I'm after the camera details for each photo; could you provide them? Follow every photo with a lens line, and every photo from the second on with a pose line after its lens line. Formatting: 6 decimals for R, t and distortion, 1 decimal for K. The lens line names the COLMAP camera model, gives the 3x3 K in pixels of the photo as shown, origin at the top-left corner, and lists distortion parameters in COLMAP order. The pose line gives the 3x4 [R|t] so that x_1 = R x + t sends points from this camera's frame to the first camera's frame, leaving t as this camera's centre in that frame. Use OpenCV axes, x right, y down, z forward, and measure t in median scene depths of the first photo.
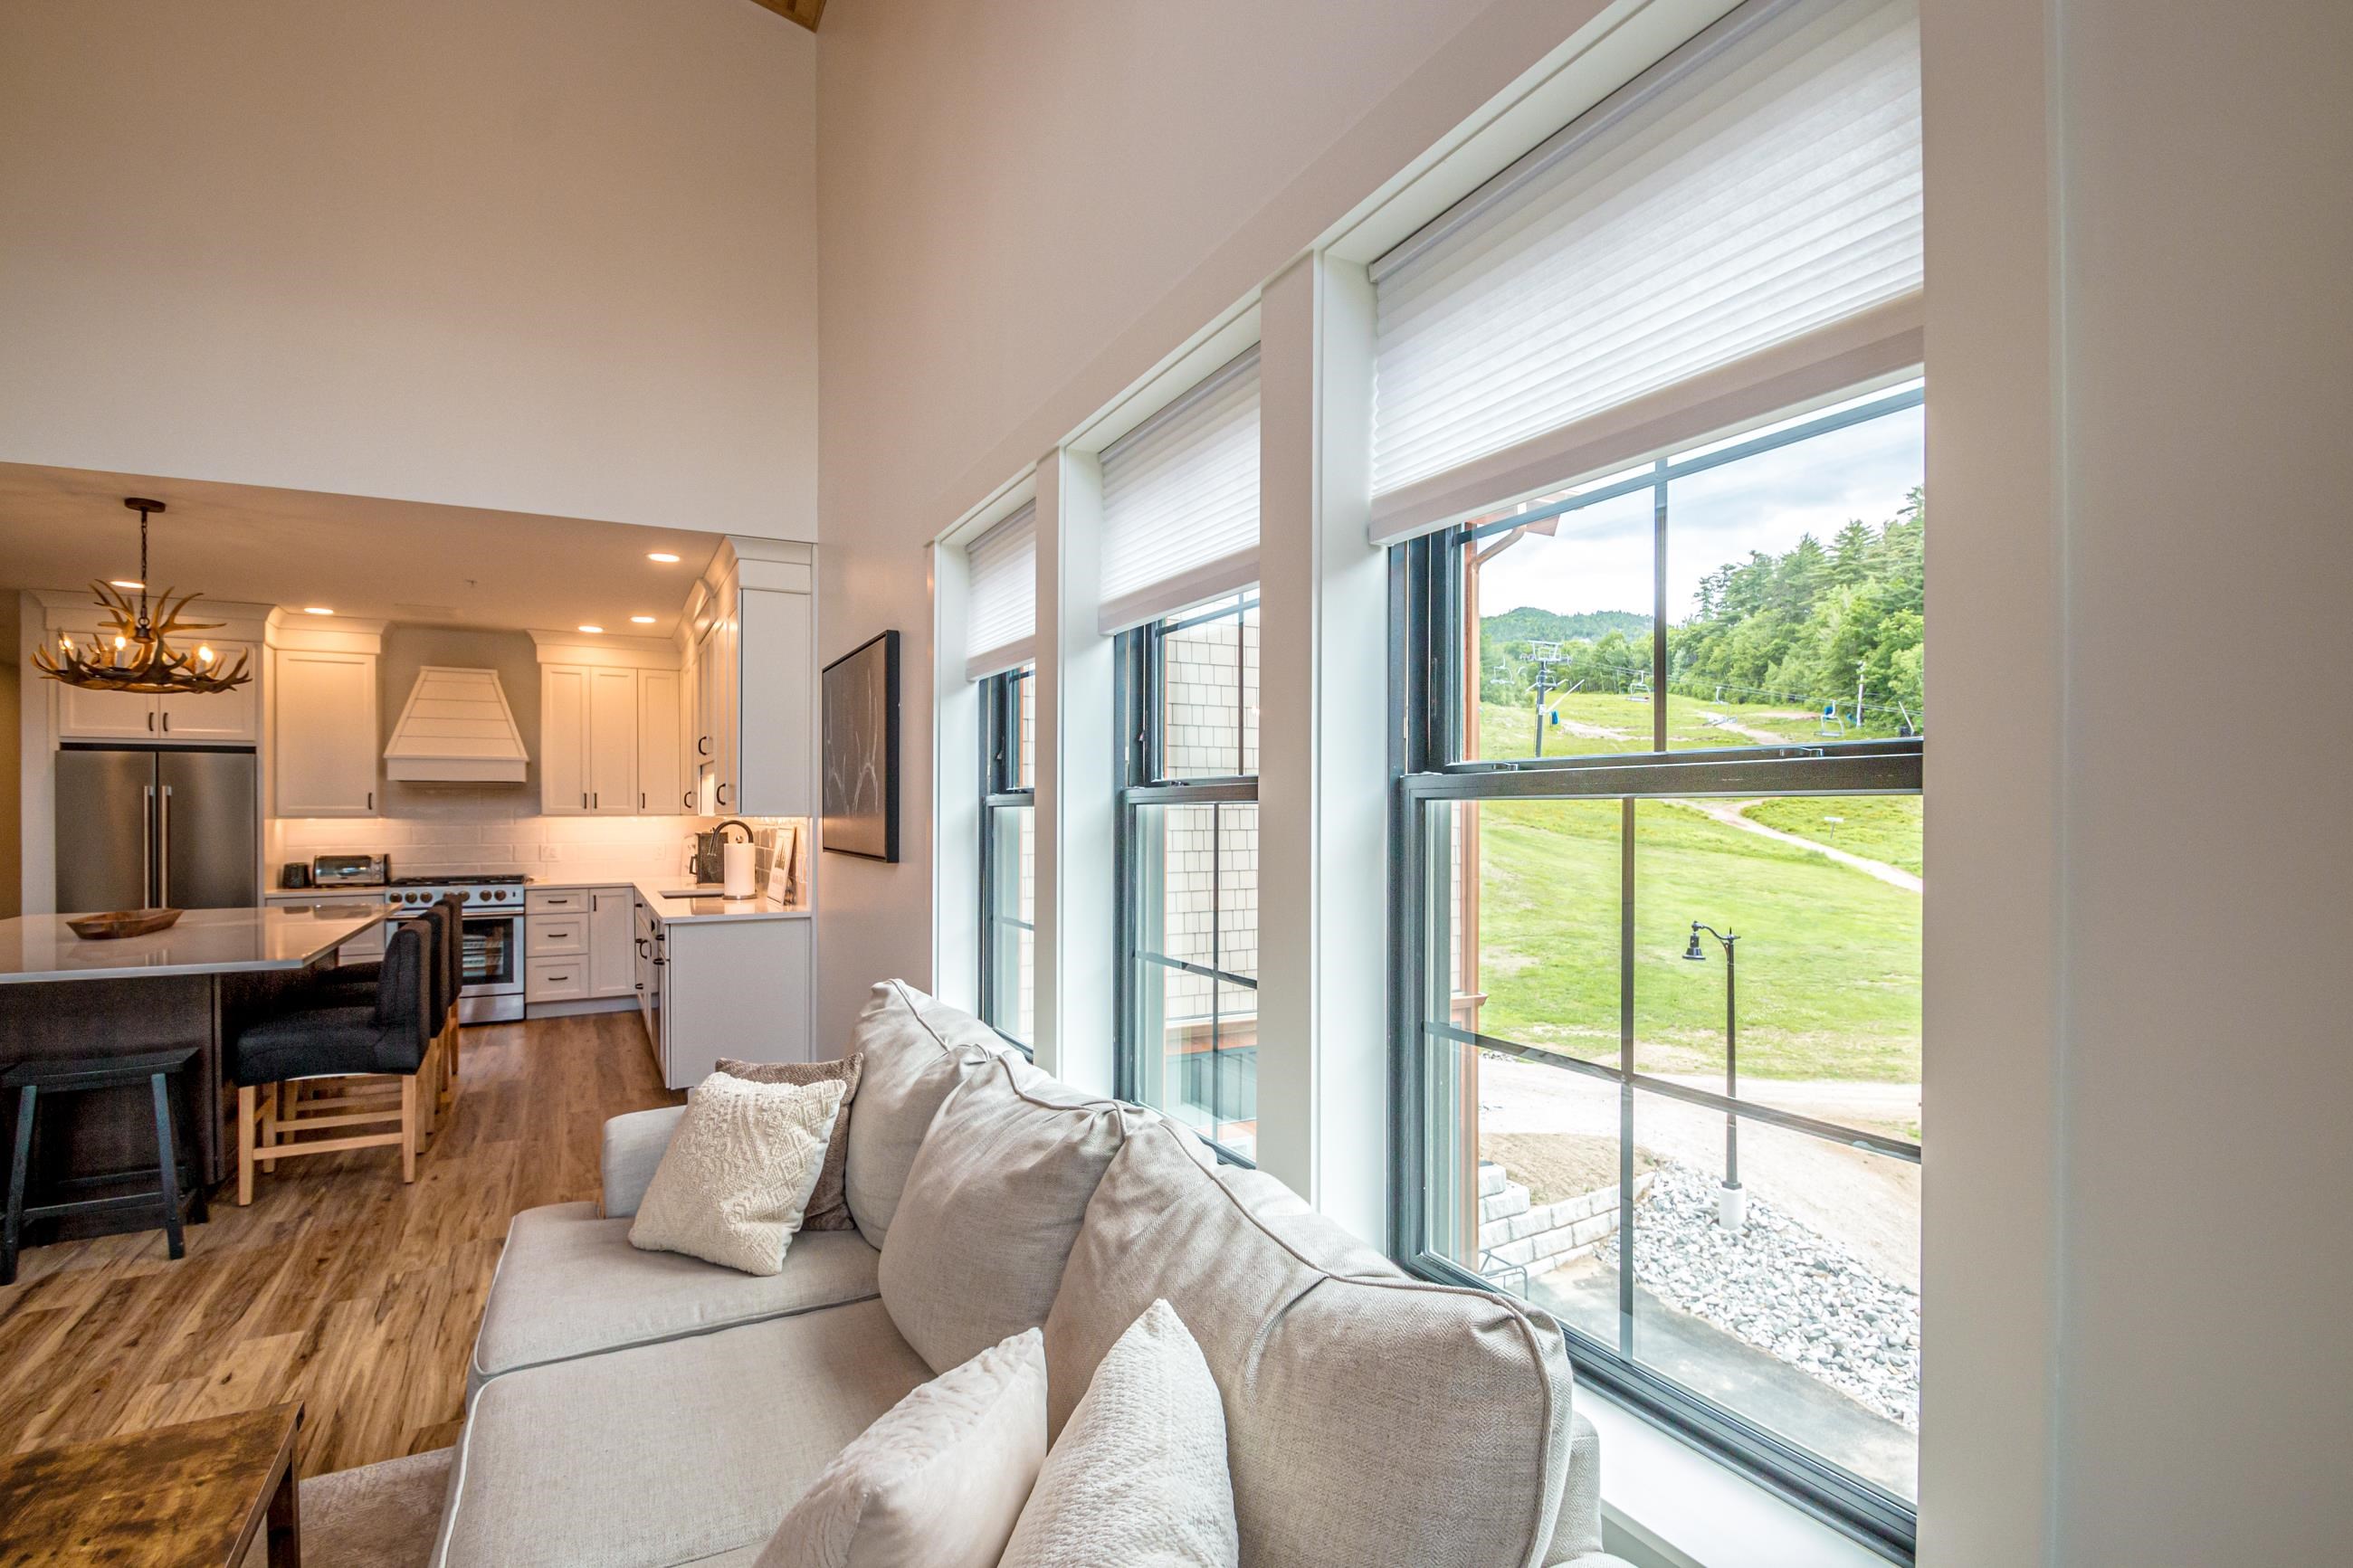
lens RADIAL K [[1121.1, 0, 1173.1], [0, 1121.1, 806.3], [0, 0, 1]] dist [0.001404, -0.010887]
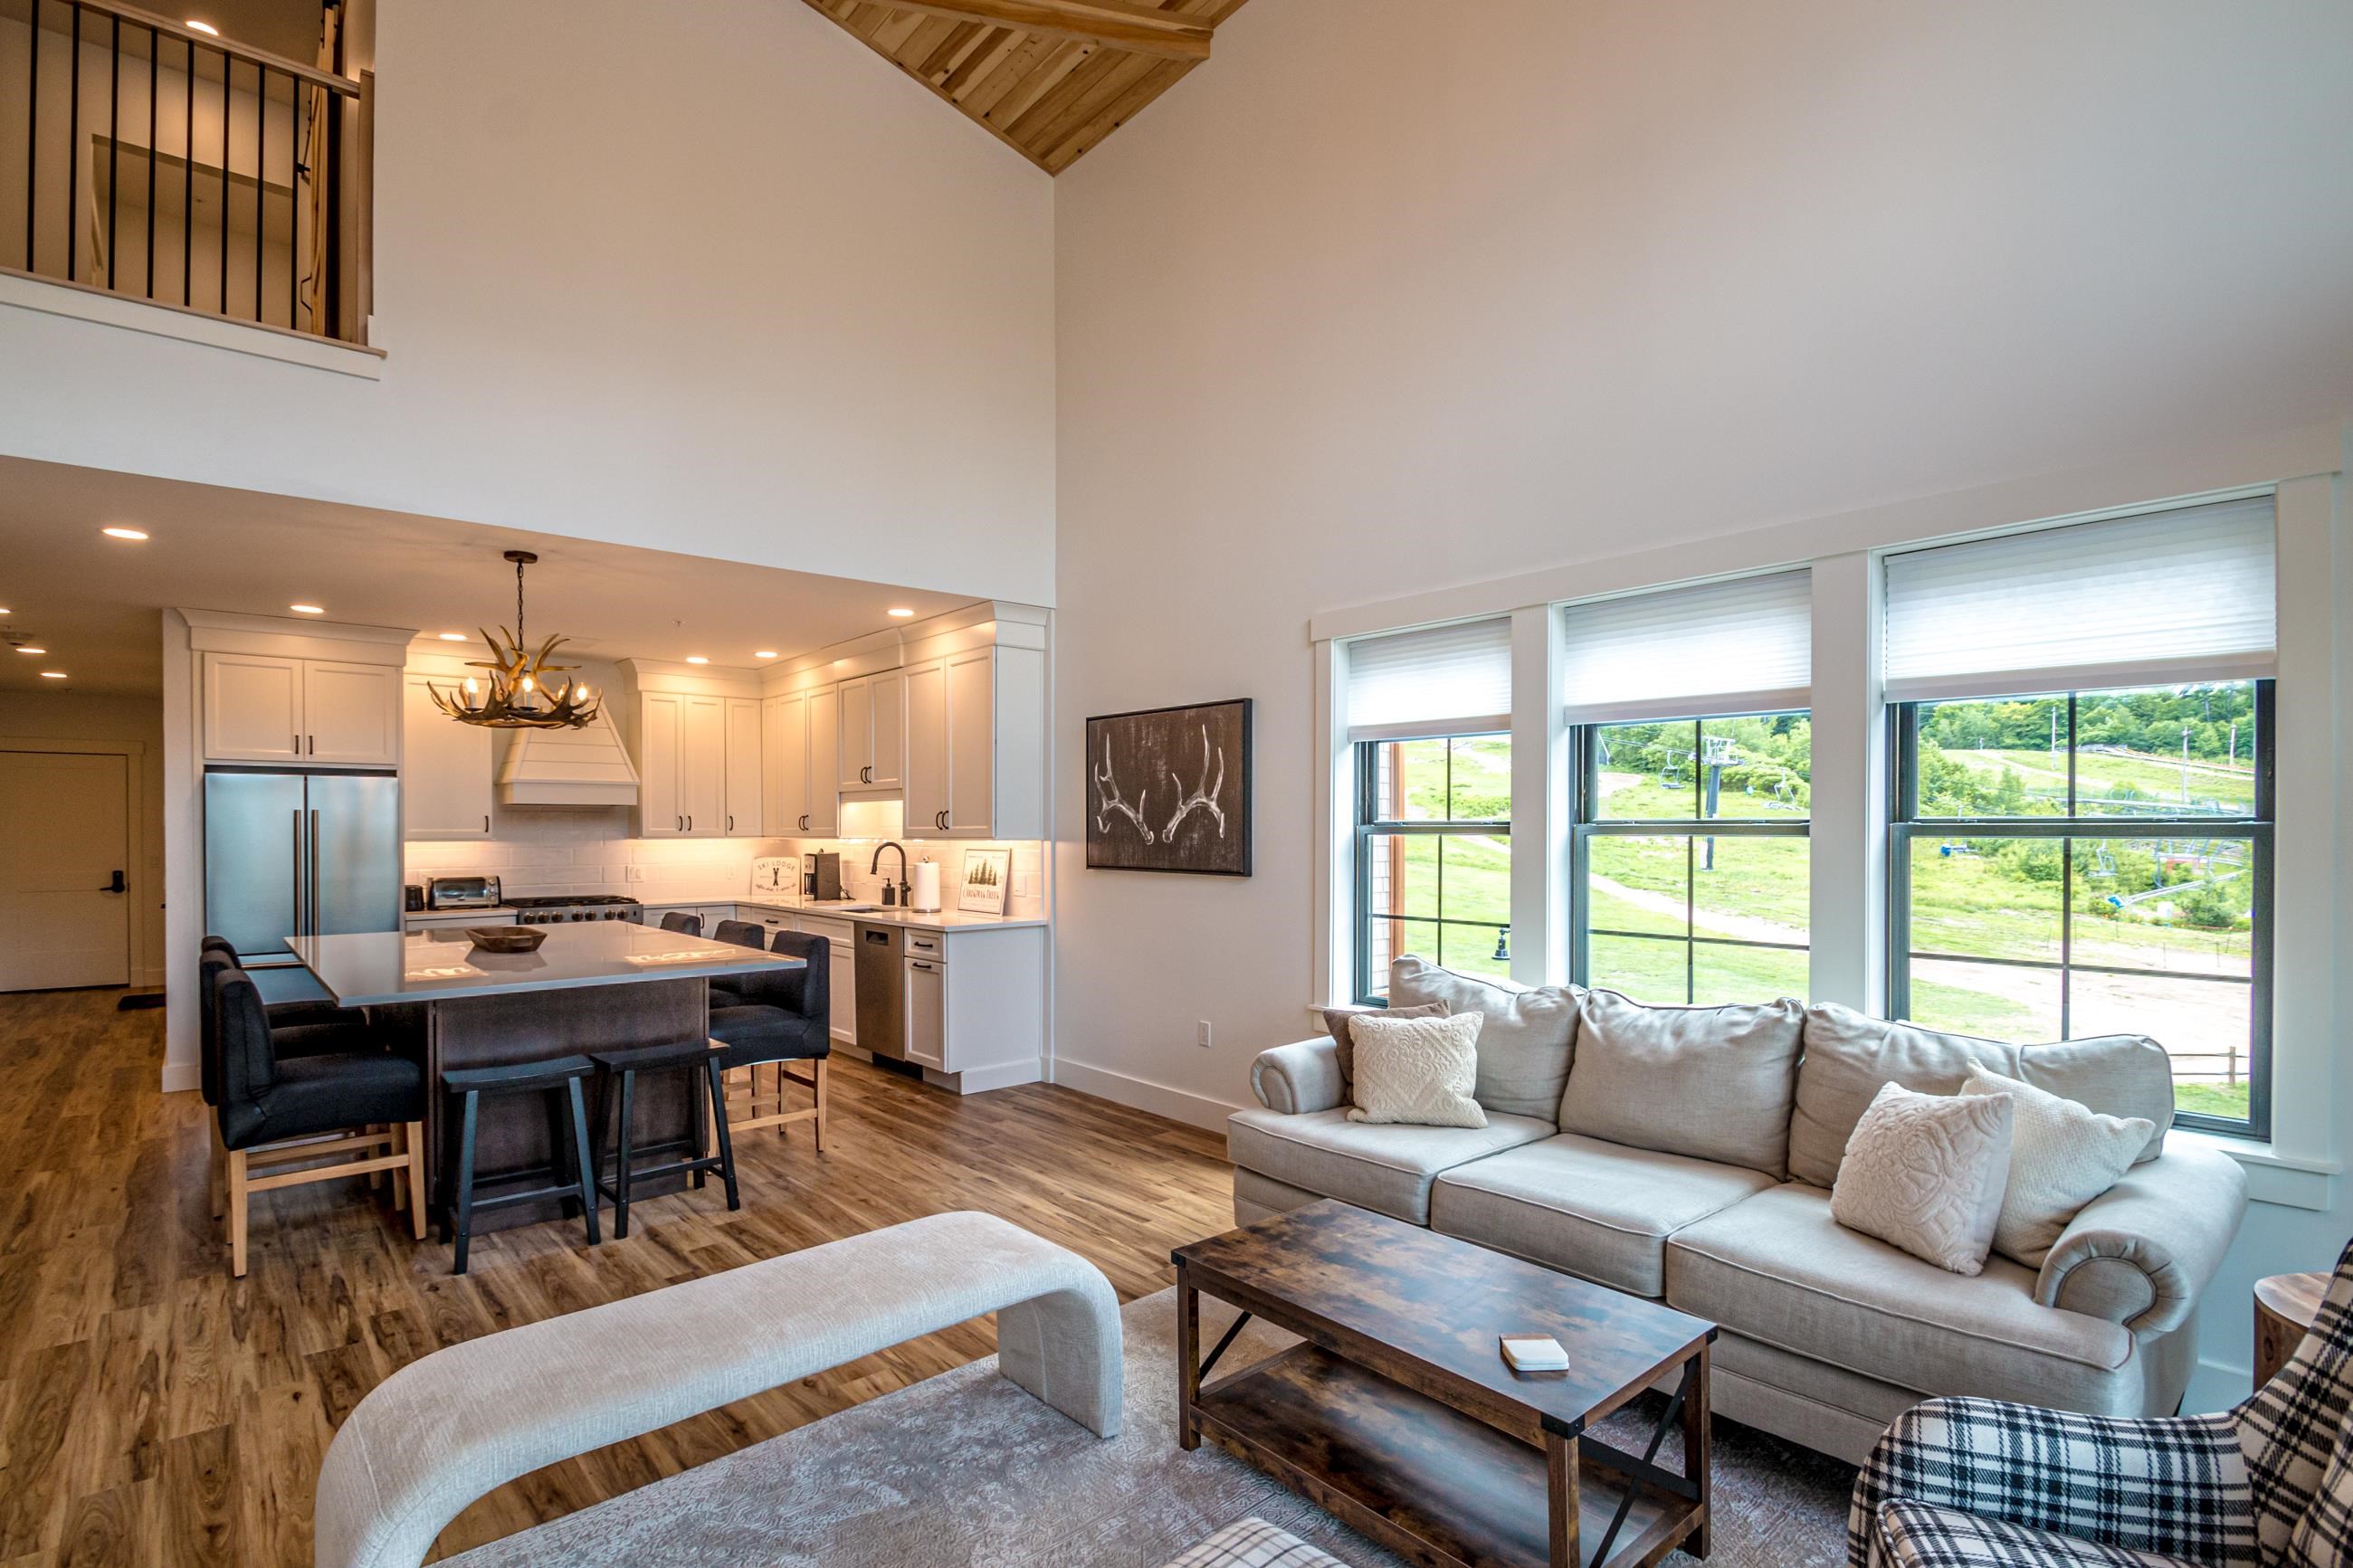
lens RADIAL K [[1142.8, 0, 1169.7], [0, 1142.8, 830.4], [0, 0, 1]] dist [-0.001446, -0.000524]
pose [[0.974324, -0.000633, 0.225150, -0.109958], [-0.000861, 0.999978, 0.006537, -0.001990], [-0.225150, -0.006563, 0.974302, -0.047670]]
